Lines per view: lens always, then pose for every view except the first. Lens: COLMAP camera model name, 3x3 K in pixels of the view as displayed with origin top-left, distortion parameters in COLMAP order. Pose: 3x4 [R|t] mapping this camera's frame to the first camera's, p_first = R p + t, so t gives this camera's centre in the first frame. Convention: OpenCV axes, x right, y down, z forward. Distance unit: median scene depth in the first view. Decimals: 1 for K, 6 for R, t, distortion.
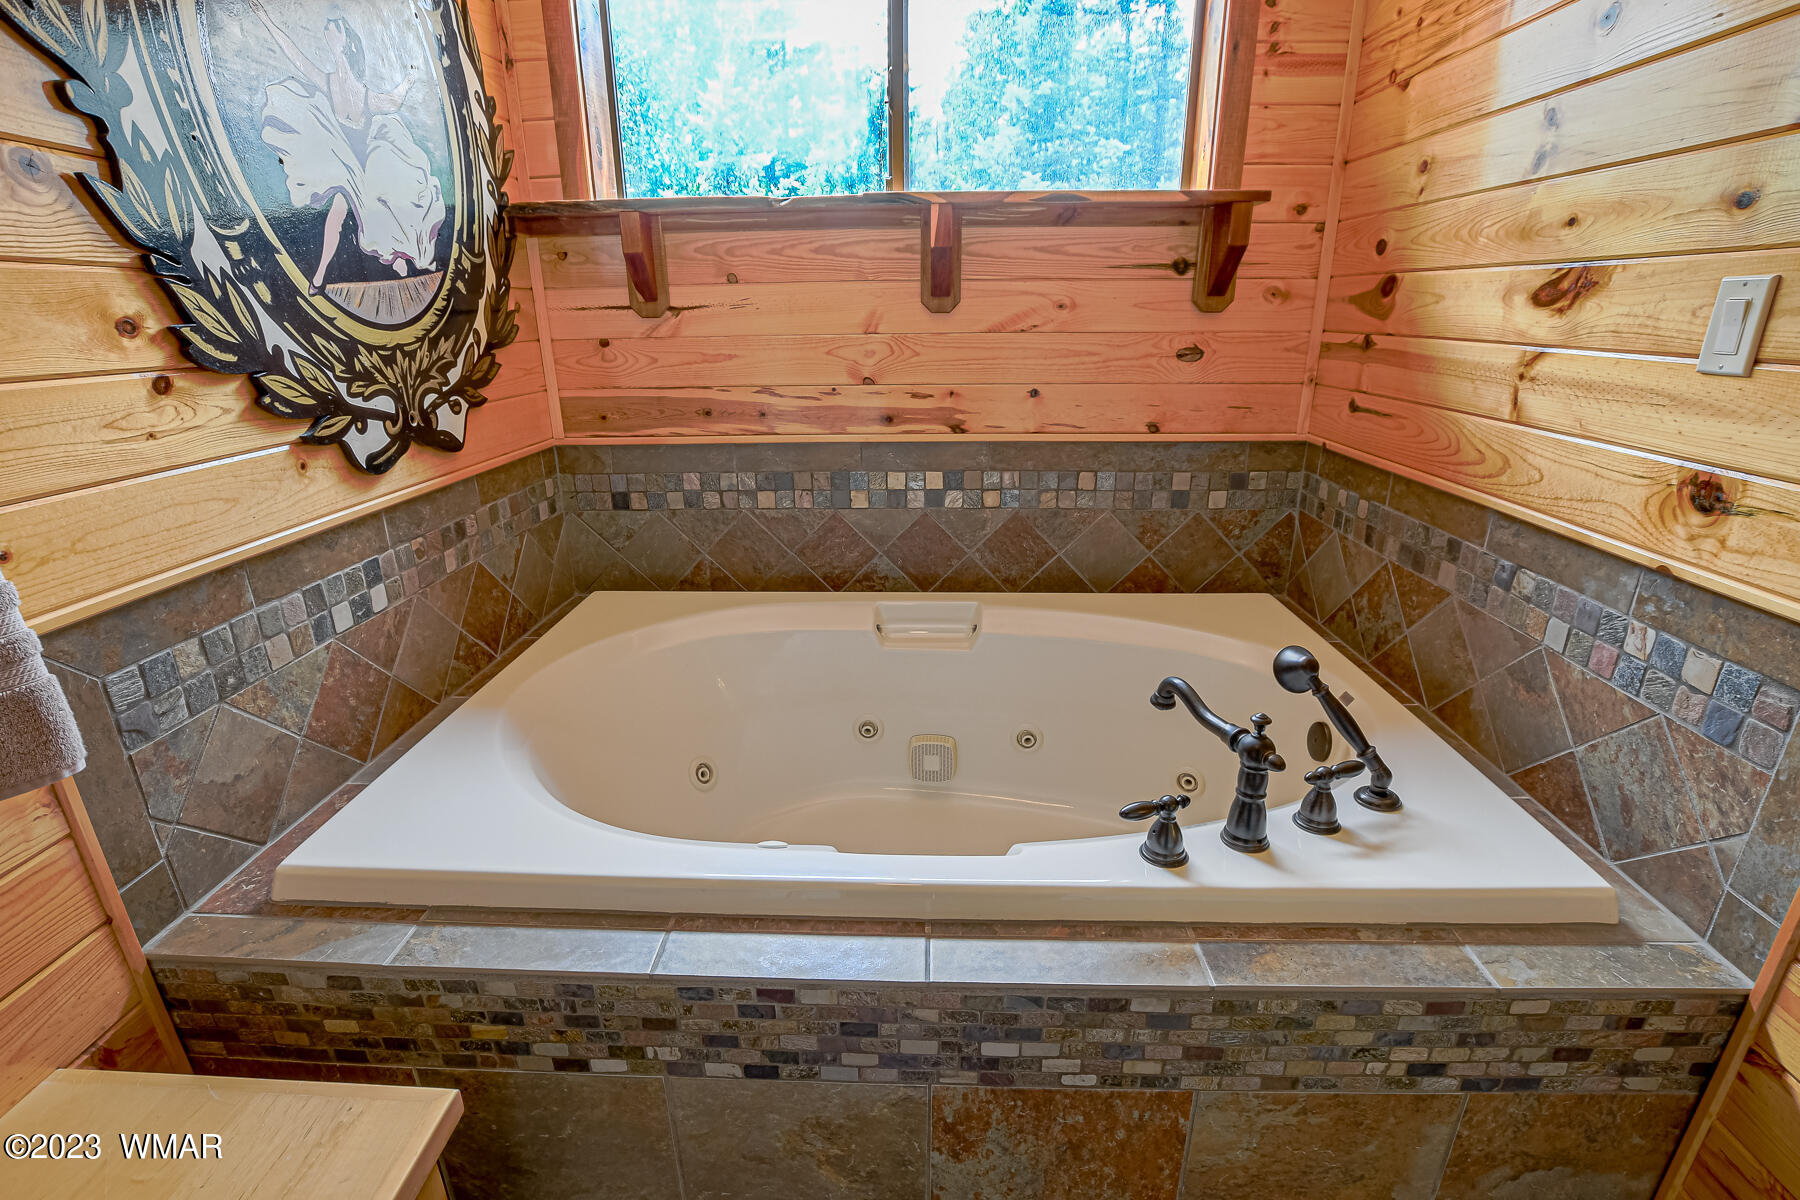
lens RADIAL K [[824.5, 0, 900.0], [0, 824.5, 600.0], [0, 0, 1]] dist [-0.040642, 0.008044]
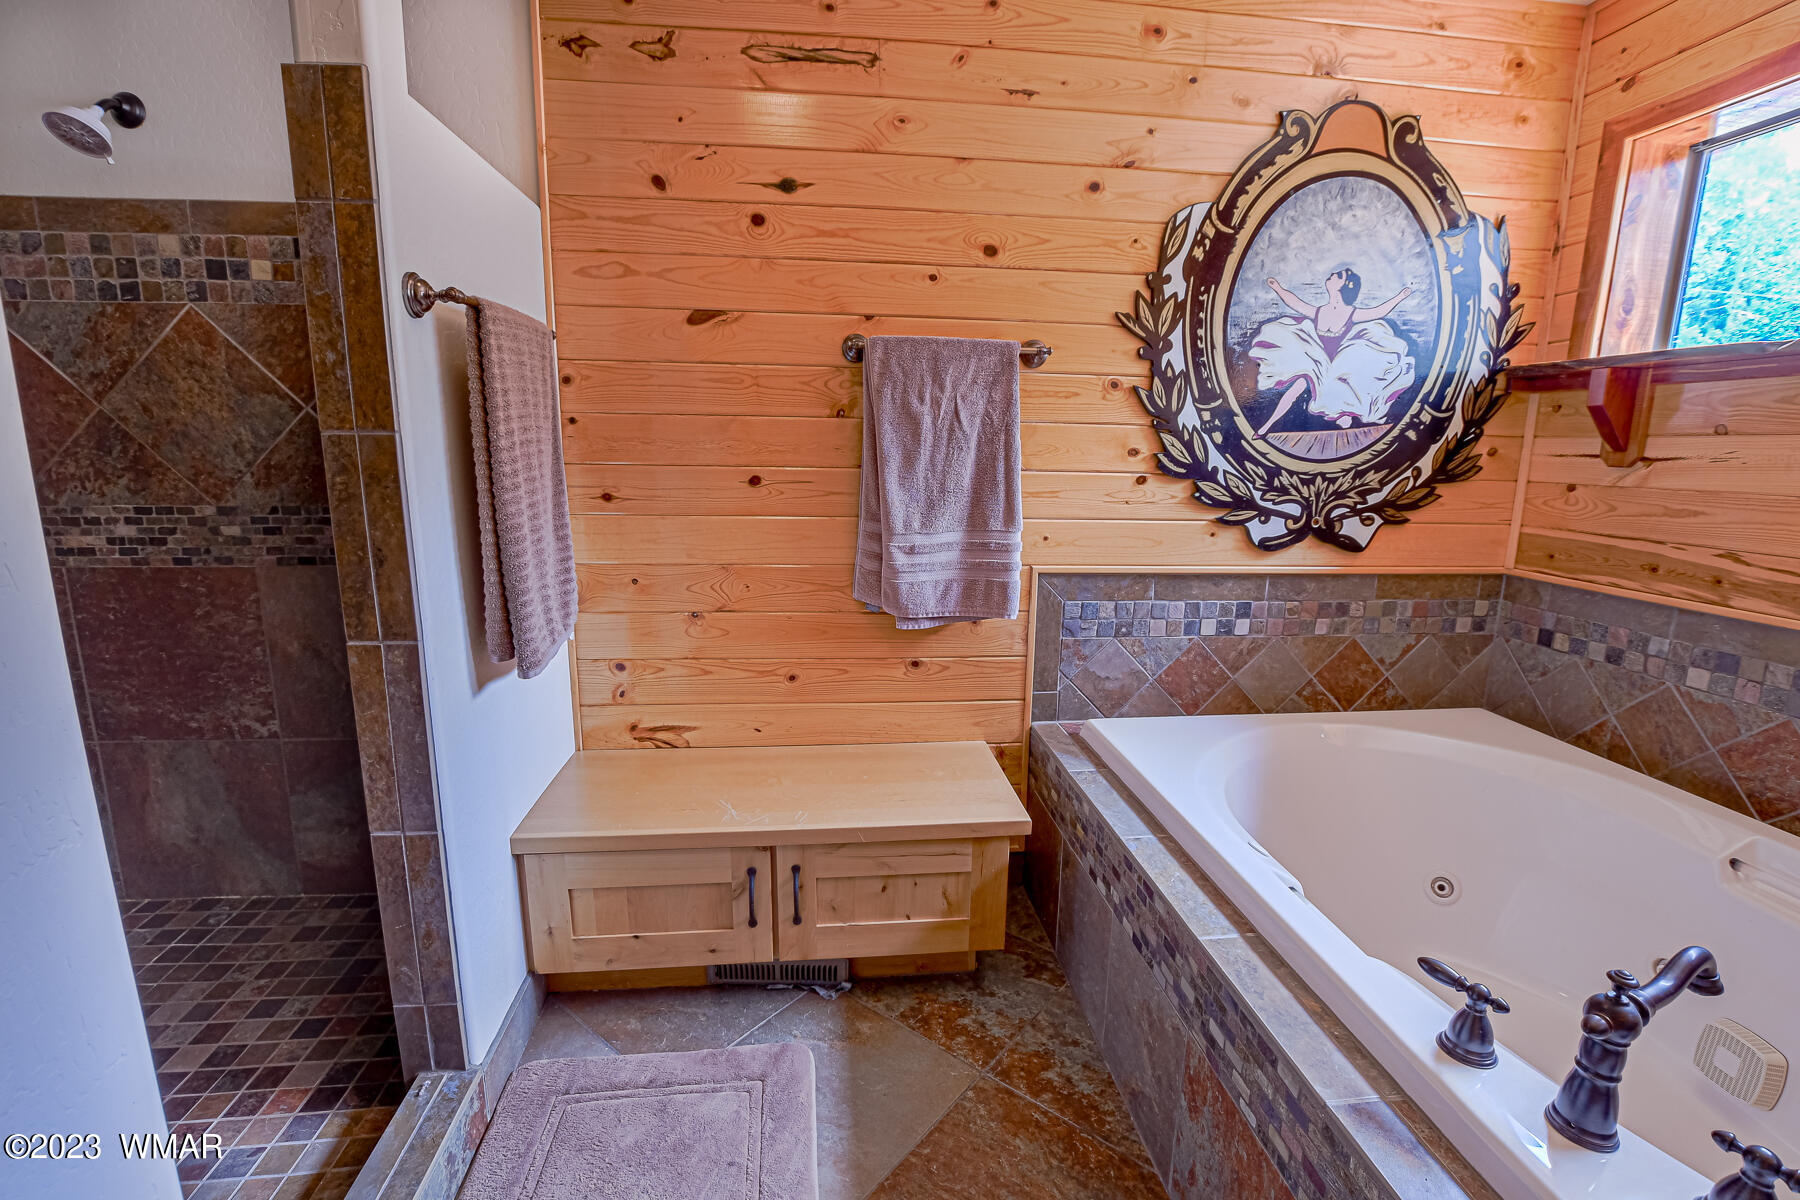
lens RADIAL K [[793.1, 0, 918.2], [0, 793.1, 596.2], [0, 0, 1]] dist [-0.035444, 0.007844]
pose [[0.169978, 0.200224, -0.964893, 0.663576], [-0.343850, 0.929653, 0.132338, -0.041922], [0.923512, 0.309283, 0.226868, 0.066002]]
